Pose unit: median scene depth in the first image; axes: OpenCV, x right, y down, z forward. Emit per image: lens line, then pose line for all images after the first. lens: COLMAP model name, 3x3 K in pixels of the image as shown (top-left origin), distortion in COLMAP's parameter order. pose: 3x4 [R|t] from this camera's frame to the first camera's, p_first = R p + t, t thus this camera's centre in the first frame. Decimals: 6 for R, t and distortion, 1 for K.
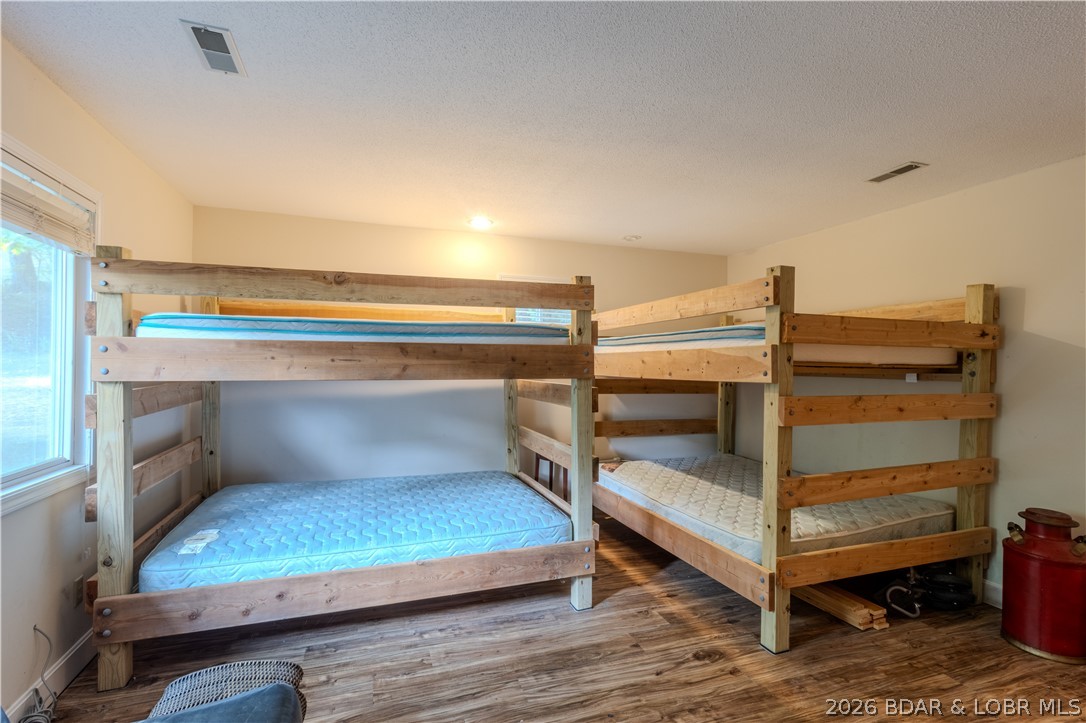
lens RADIAL K [[506.1, 0, 543.0], [0, 506.1, 361.5], [0, 0, 1]] dist [-0.000753, -0.000033]
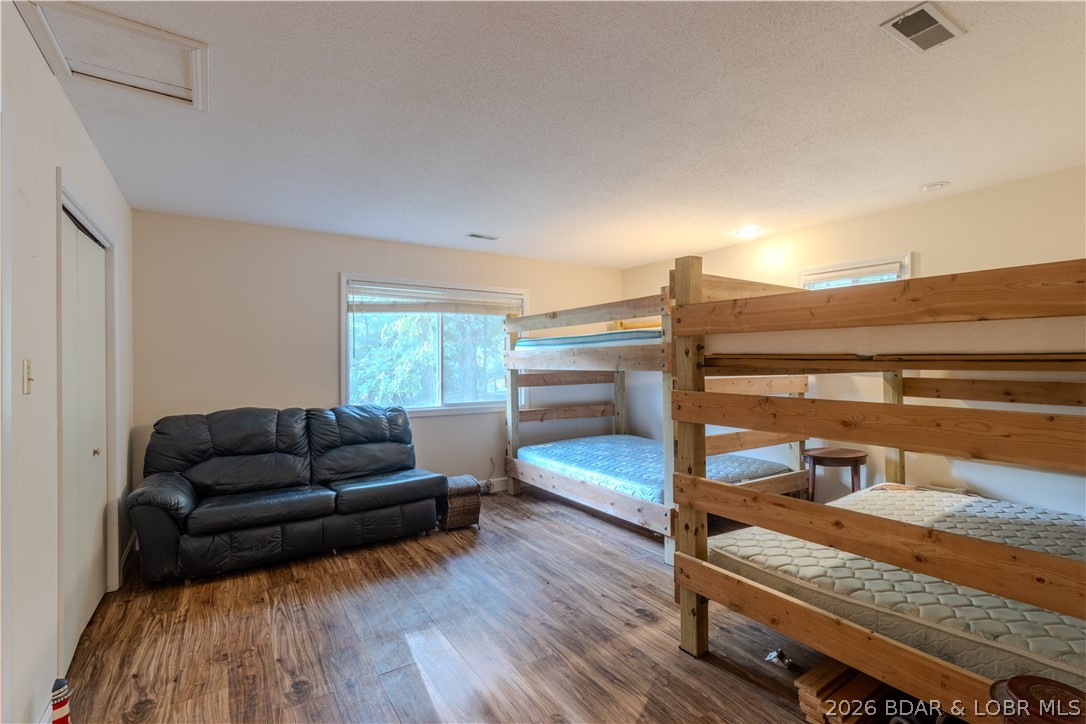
lens RADIAL K [[514.3, 0, 543.0], [0, 514.3, 362.0], [0, 0, 1]] dist [0.022938, -0.000055]
pose [[0.232083, -0.004745, -0.972684, 1.394805], [0.019202, 0.999816, -0.000296, 0.008713], [0.972506, -0.018608, 0.232131, 0.510714]]
